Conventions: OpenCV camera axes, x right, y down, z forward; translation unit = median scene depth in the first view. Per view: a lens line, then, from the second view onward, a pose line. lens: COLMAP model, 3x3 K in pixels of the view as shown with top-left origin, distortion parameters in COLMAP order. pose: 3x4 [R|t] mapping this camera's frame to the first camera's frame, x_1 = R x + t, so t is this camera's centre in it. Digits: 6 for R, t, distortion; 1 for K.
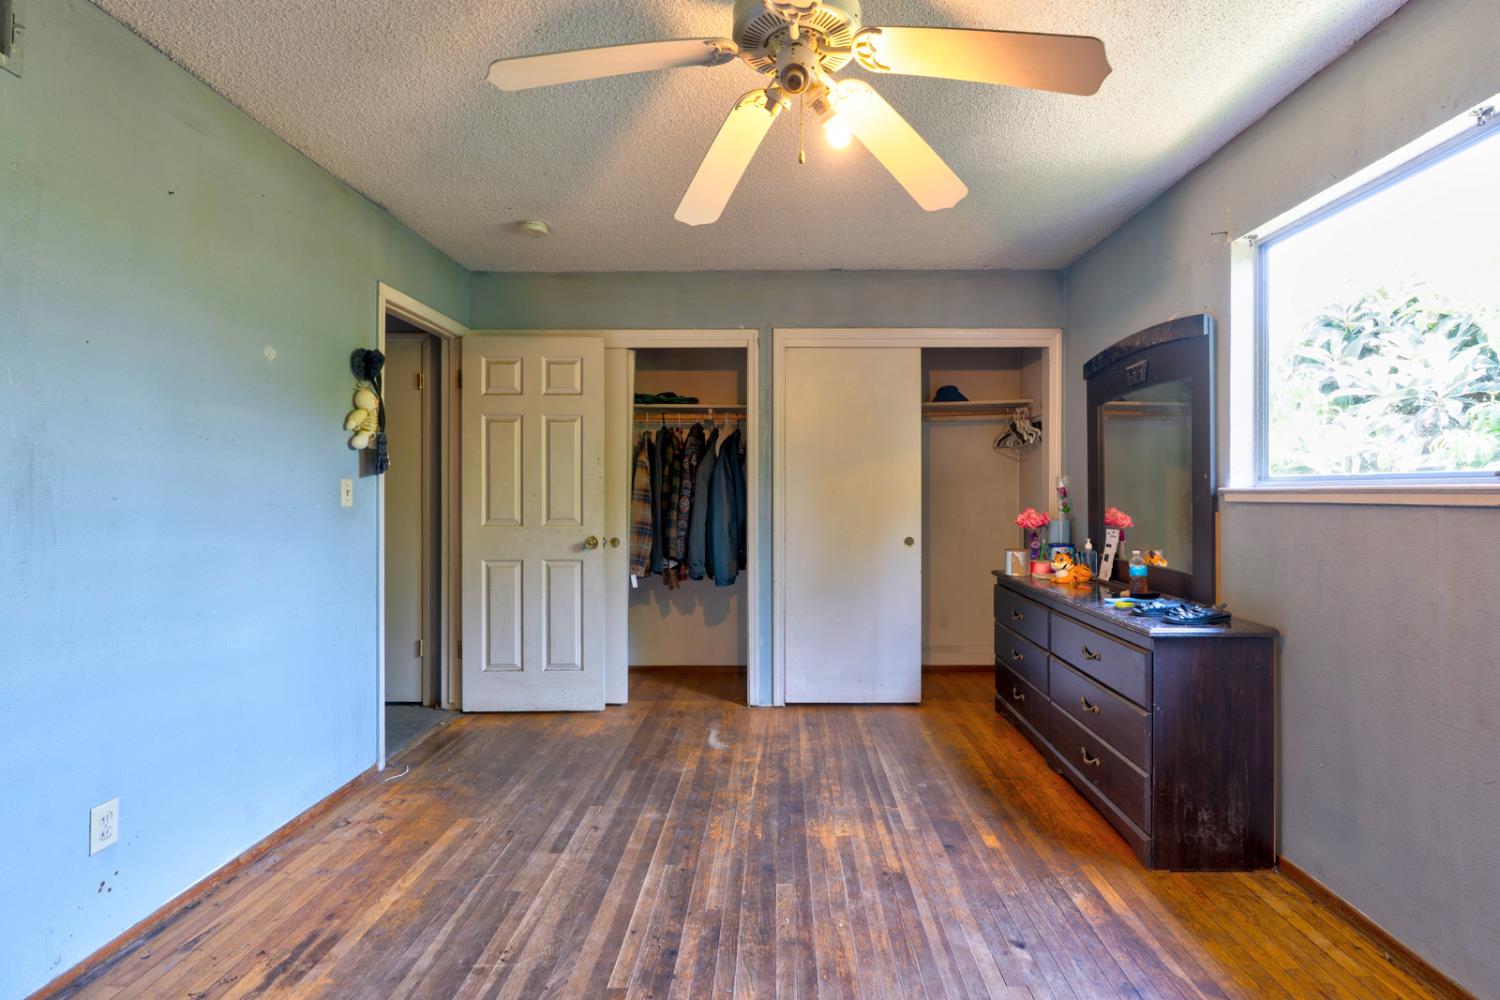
lens RADIAL K [[691.4, 0, 762.8], [0, 691.4, 490.2], [0, 0, 1]] dist [-0.009172, 0.004109]
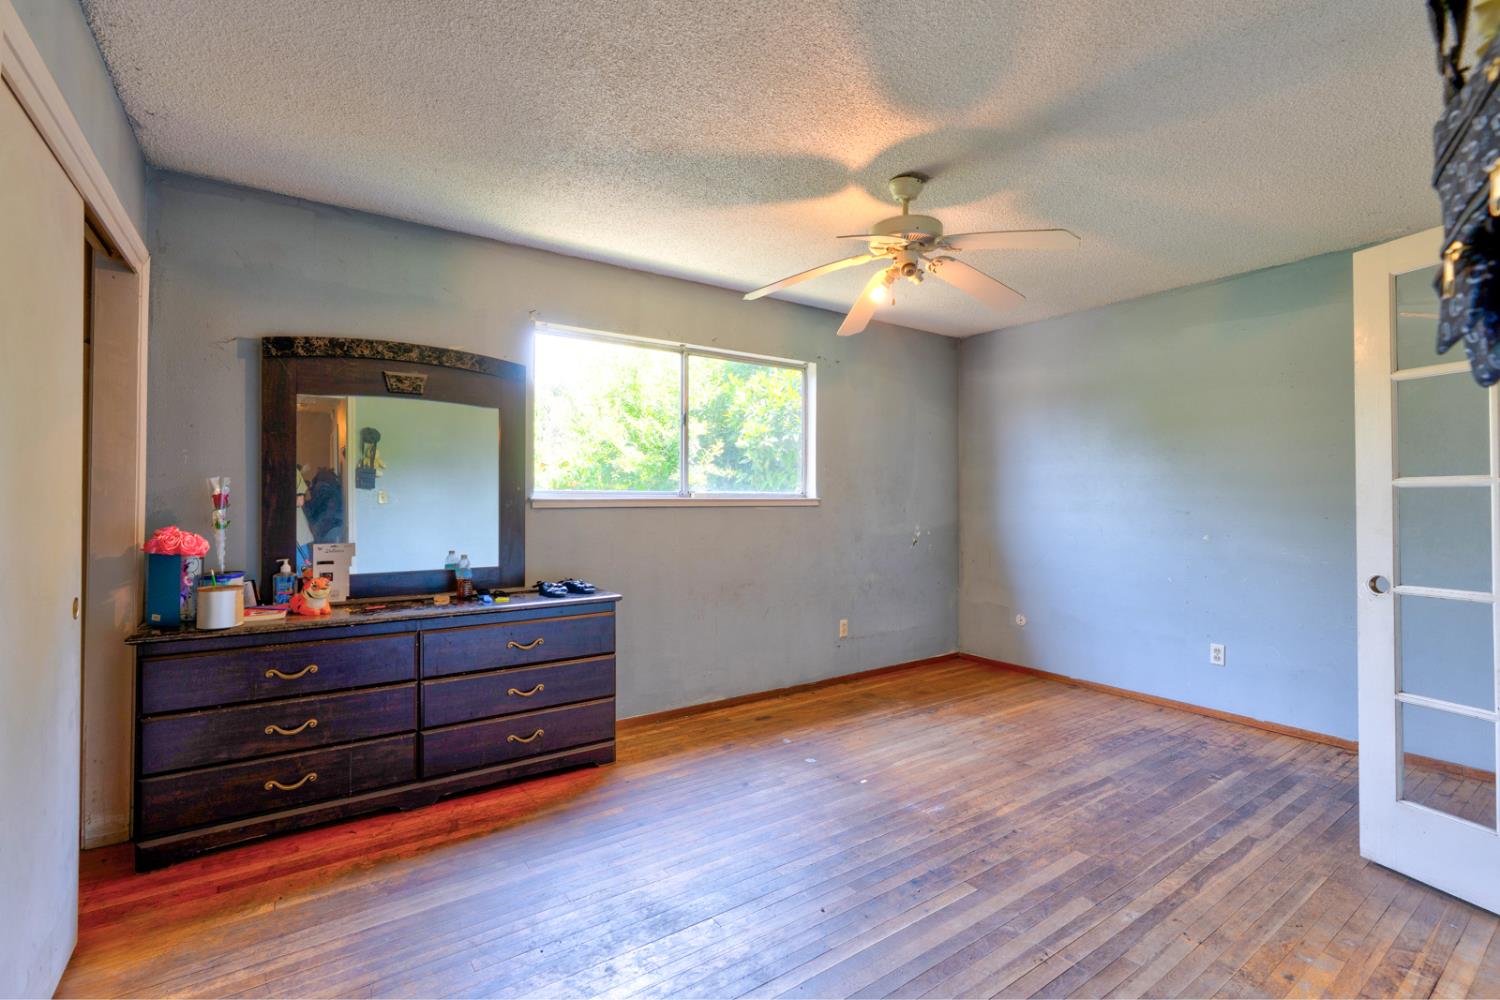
lens RADIAL K [[691.4, 0, 762.8], [0, 691.4, 501.7], [0, 0, 1]] dist [-0.009172, 0.004109]
pose [[-0.598682, -0.000164, 0.800987, -0.849284], [-0.000327, 1.000000, -0.000039, 0.005137], [-0.800987, -0.000285, -0.598682, 1.751831]]
